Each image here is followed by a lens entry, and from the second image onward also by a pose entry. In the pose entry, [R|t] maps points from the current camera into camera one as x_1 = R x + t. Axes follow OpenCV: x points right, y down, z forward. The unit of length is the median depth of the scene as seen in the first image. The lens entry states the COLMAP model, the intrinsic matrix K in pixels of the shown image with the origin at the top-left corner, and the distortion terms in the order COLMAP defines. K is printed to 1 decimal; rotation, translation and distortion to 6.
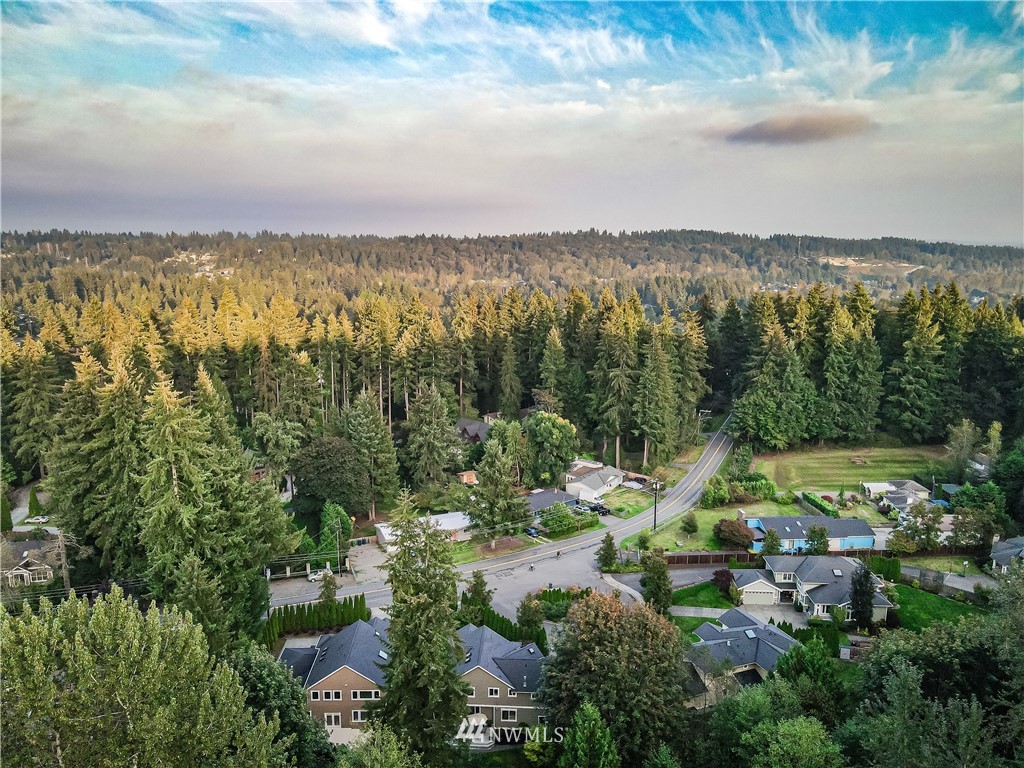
lens RADIAL K [[761.2, 0, 509.2], [0, 761.2, 382.6], [0, 0, 1]] dist [-0.003467, -0.002605]
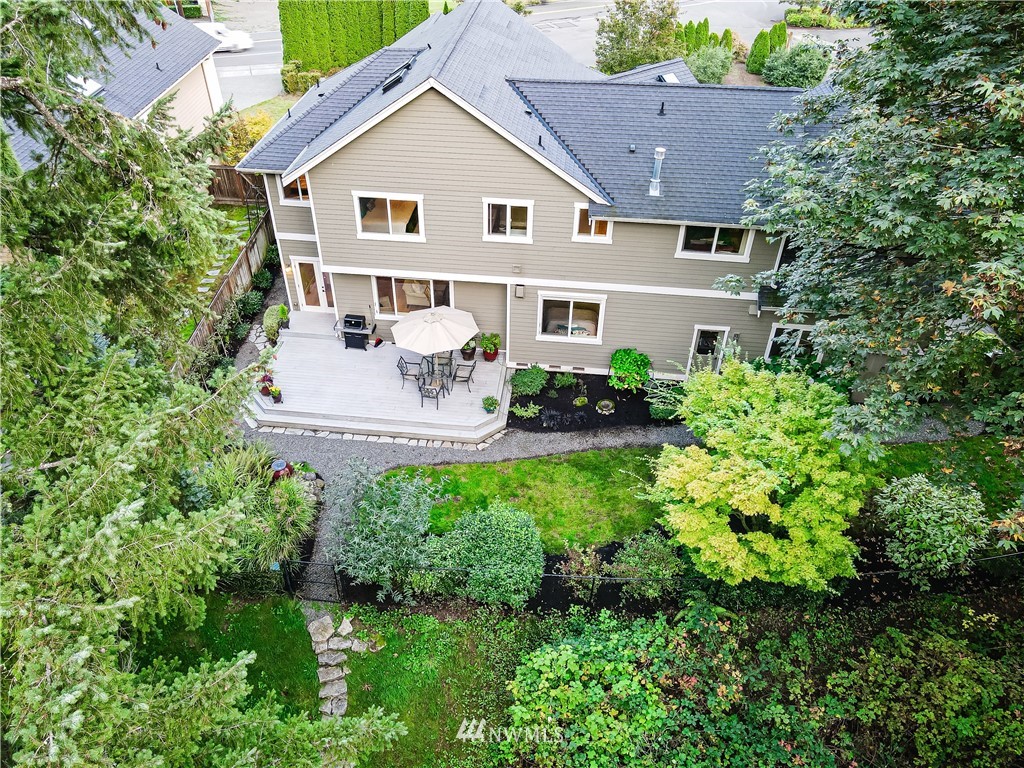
lens RADIAL K [[761.2, 0, 510.5], [0, 761.2, 383.1], [0, 0, 1]] dist [-0.003467, -0.002605]
pose [[0.997751, 0.042962, -0.051445, -0.006199], [-0.014590, 0.888363, 0.458910, 0.347346], [0.065418, -0.457128, 0.886992, 0.780582]]
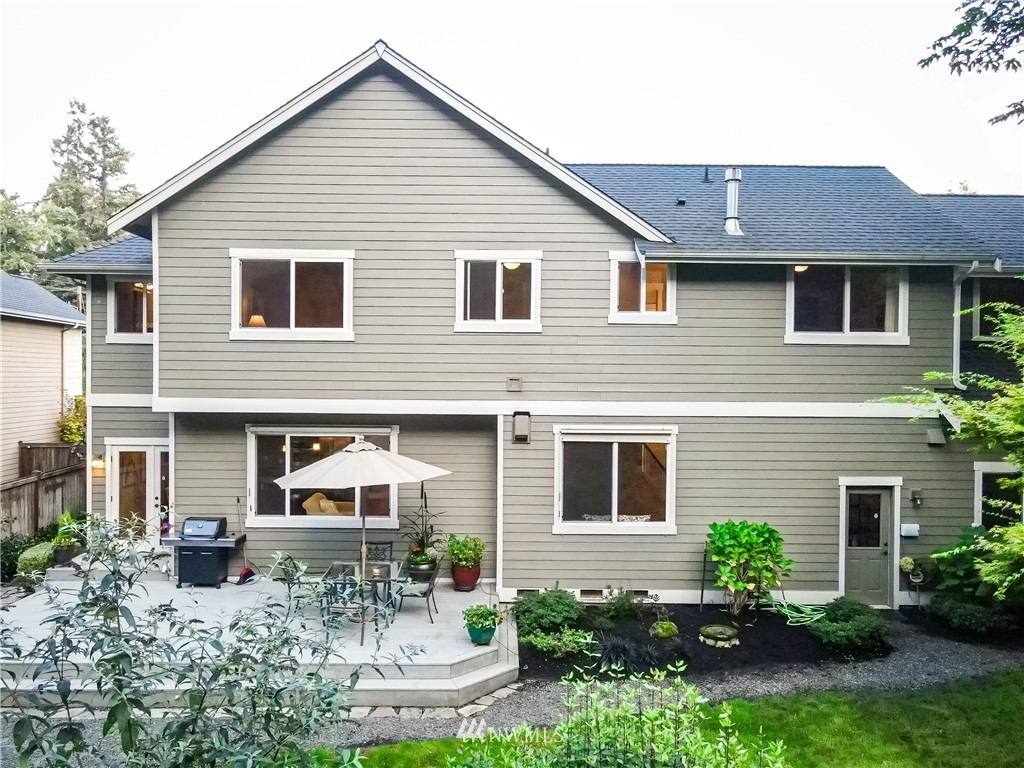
lens RADIAL K [[761.2, 0, 505.2], [0, 761.2, 384.9], [0, 0, 1]] dist [-0.003467, -0.002605]
pose [[0.998801, -0.004589, 0.048733, -0.025702], [0.013449, 0.983008, -0.183071, 0.446809], [-0.047065, 0.183507, 0.981891, 0.874024]]
